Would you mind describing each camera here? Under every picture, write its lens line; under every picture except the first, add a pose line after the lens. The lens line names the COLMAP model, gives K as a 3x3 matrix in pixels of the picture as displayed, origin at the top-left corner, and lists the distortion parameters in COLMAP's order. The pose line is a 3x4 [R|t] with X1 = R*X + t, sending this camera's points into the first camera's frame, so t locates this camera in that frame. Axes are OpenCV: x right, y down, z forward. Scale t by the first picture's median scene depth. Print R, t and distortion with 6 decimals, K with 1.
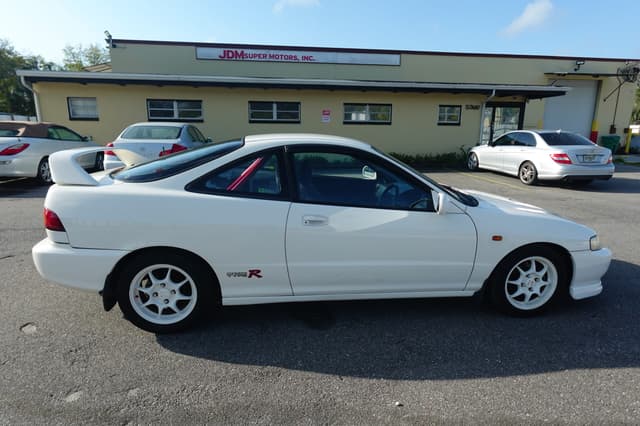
lens RADIAL K [[391.1, 0, 293.8], [0, 391.1, 238.9], [0, 0, 1]] dist [0.002425, 0.000466]
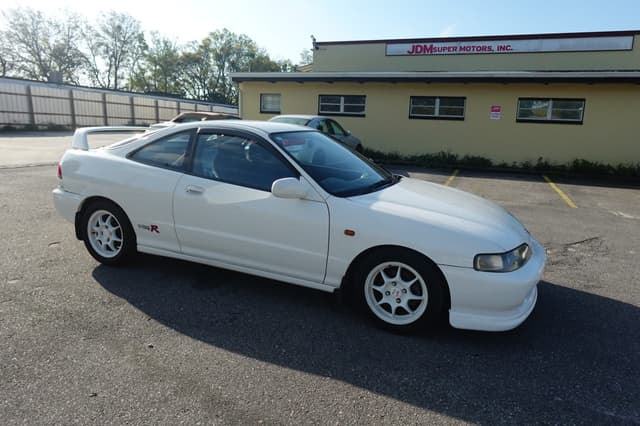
lens RADIAL K [[407.2, 0, 316.7], [0, 407.2, 228.3], [0, 0, 1]] dist [0.003996, 0.001534]
pose [[0.865127, 0.150920, -0.478308, 0.223124], [-0.165644, 0.986118, 0.011546, -0.002707], [0.473411, 0.069240, 0.878116, 0.028163]]
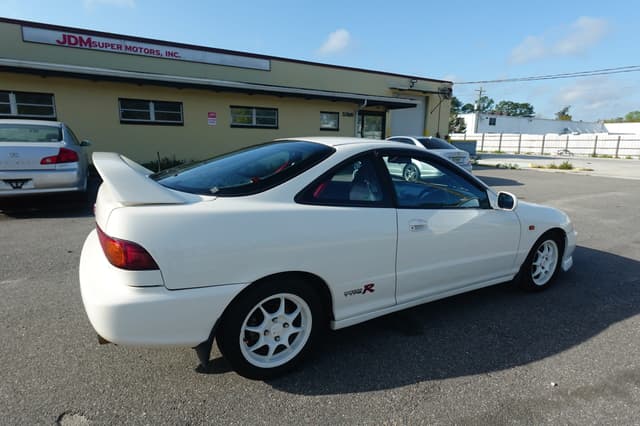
lens RADIAL K [[407.2, 0, 316.7], [0, 407.2, 228.3], [0, 0, 1]] dist [0.003996, 0.001534]
pose [[0.896397, -0.086893, 0.434651, -0.144183], [0.105631, 0.994222, -0.019088, -0.010860], [-0.430481, 0.063024, 0.900397, 0.042162]]
